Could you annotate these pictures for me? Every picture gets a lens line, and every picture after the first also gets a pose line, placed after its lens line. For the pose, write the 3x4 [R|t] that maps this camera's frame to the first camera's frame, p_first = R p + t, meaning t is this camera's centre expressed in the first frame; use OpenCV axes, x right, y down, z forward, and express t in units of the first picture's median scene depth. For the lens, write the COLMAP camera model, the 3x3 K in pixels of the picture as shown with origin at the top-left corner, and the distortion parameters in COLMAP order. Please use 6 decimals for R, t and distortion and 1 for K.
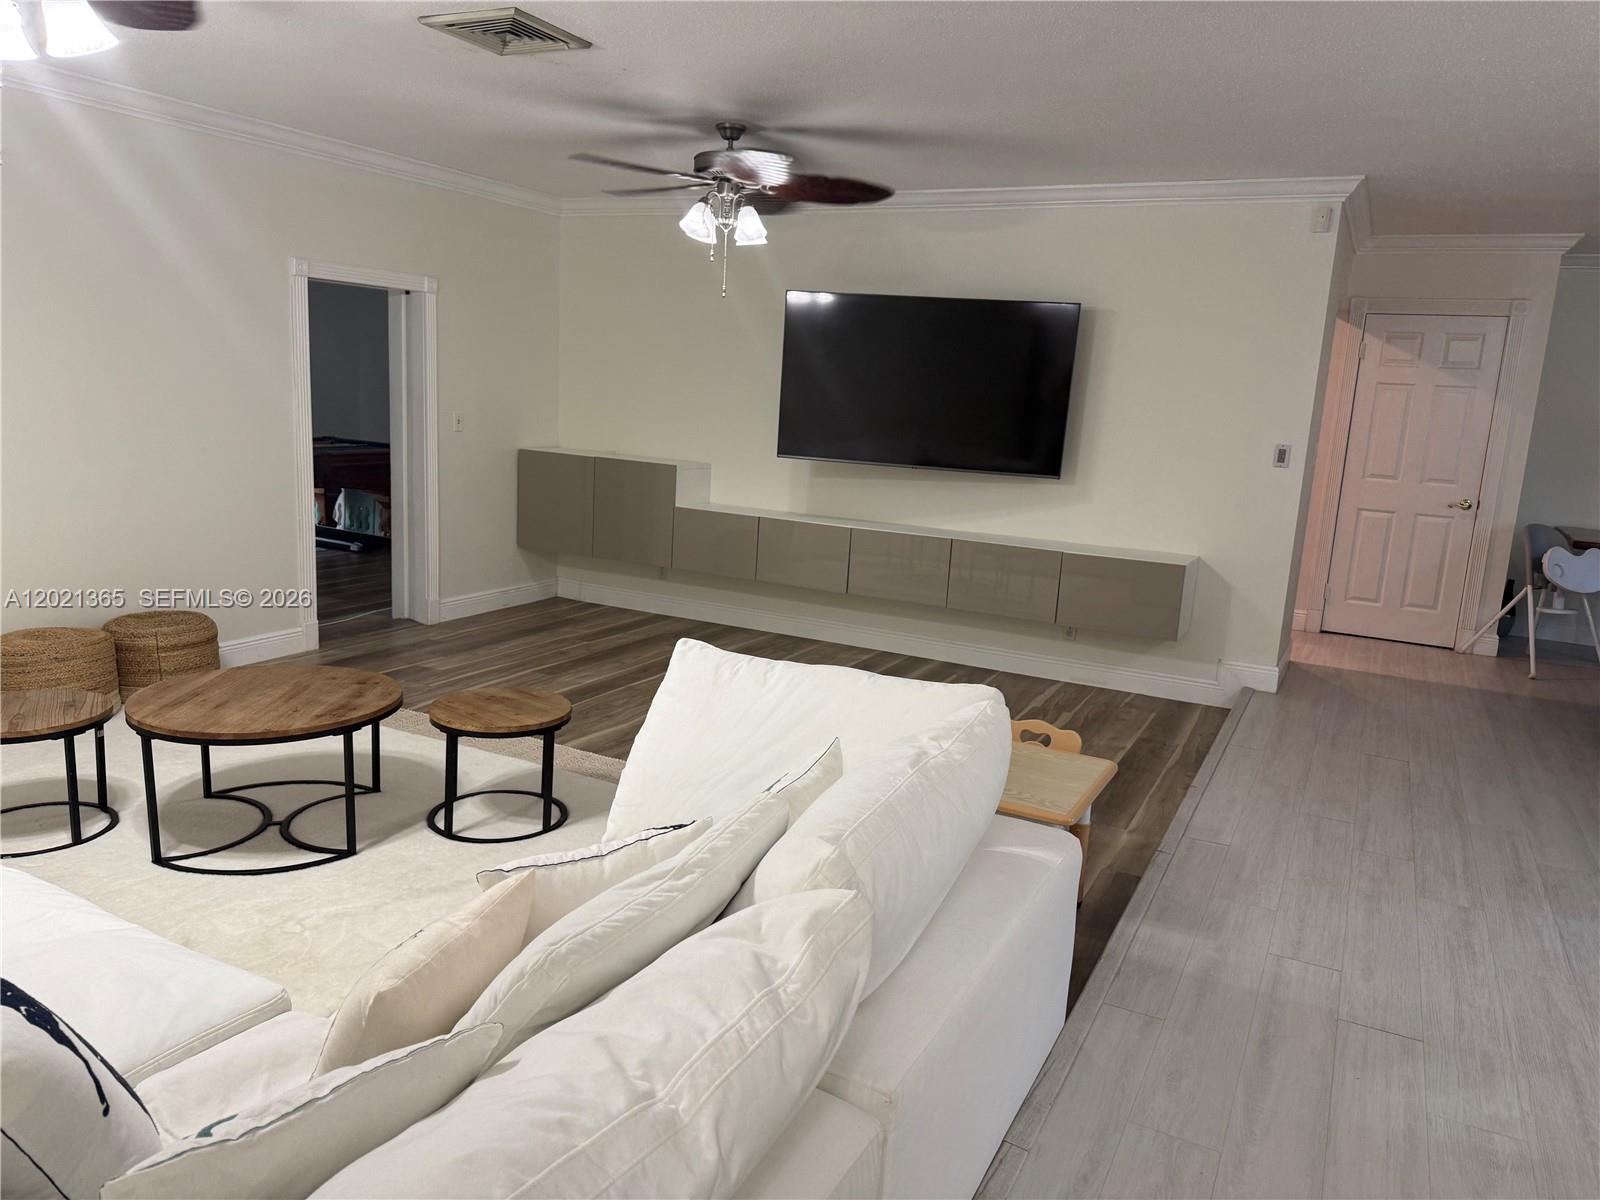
lens RADIAL K [[1158.1, 0, 797.2], [0, 1158.1, 602.3], [0, 0, 1]] dist [0.034967, -0.039526]
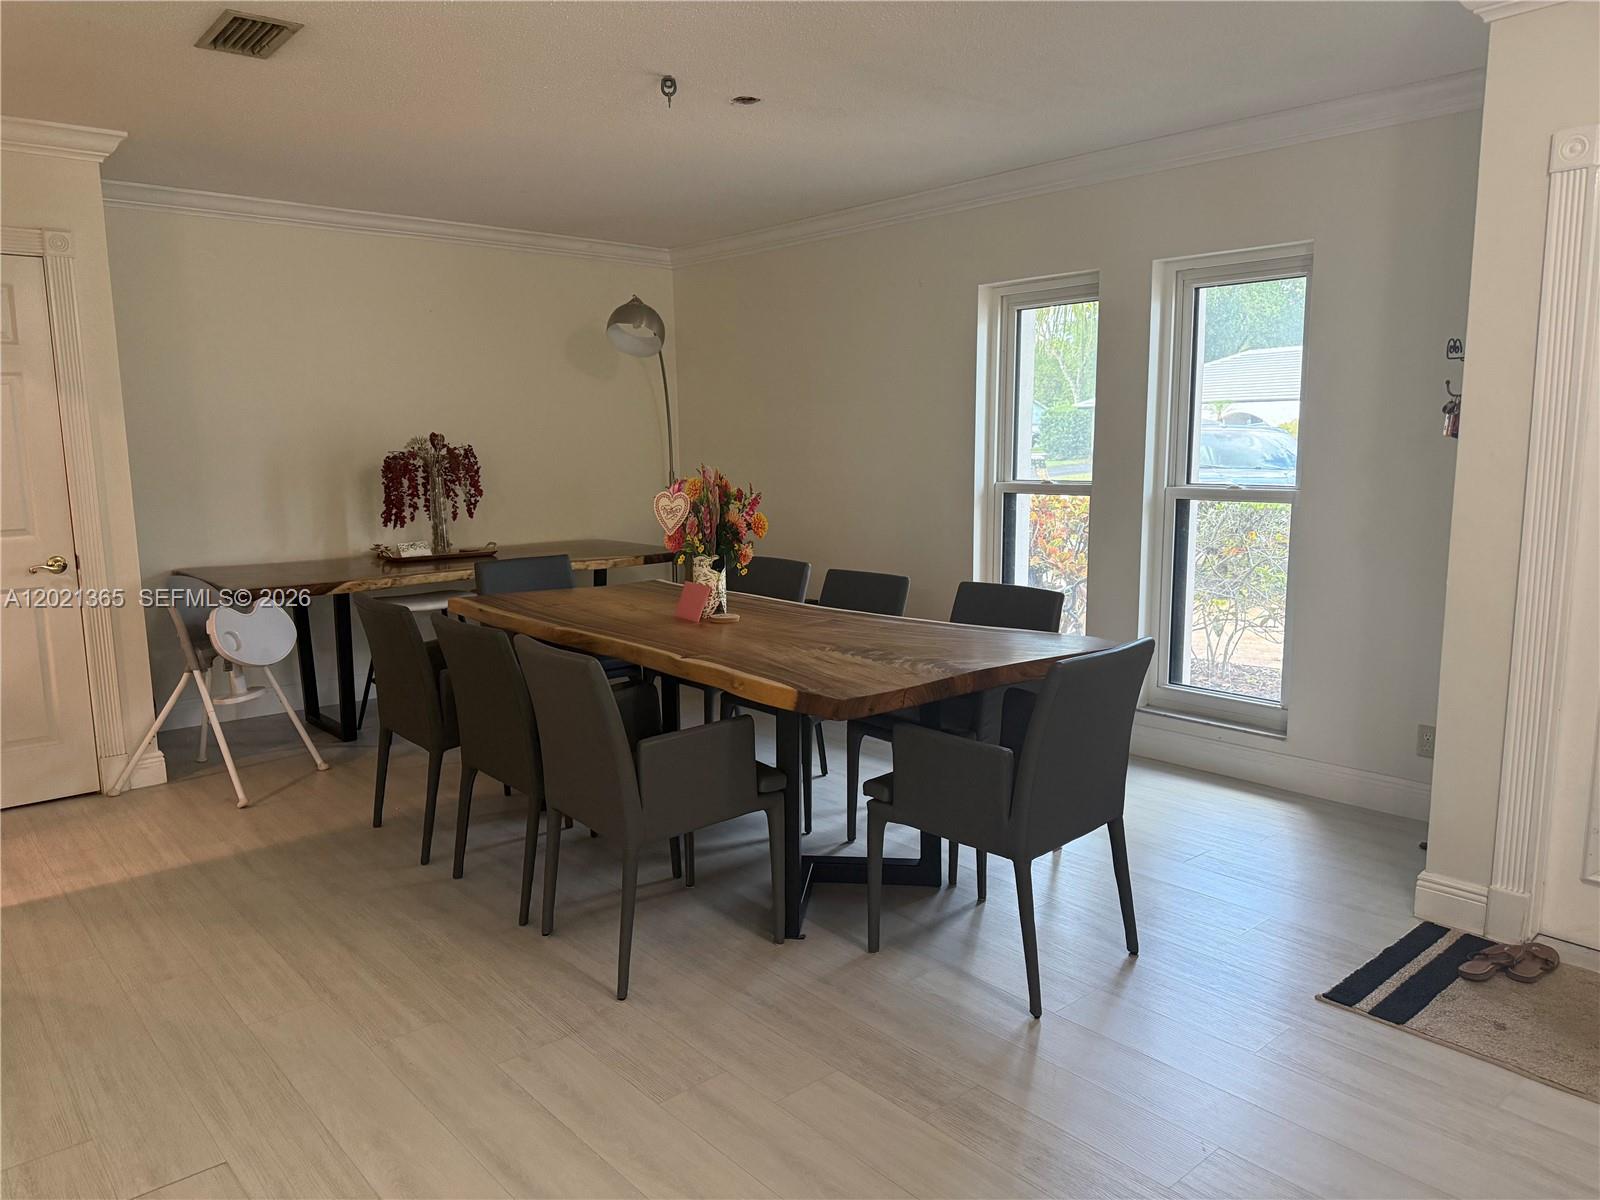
lens RADIAL K [[1158.1, 0, 797.0], [0, 1158.1, 602.5], [0, 0, 1]] dist [0.034967, -0.039526]
pose [[0.379001, -0.199965, 0.903533, 0.164010], [0.204968, 0.970263, 0.128757, -0.064256], [-0.902412, 0.136396, 0.408717, 0.405200]]
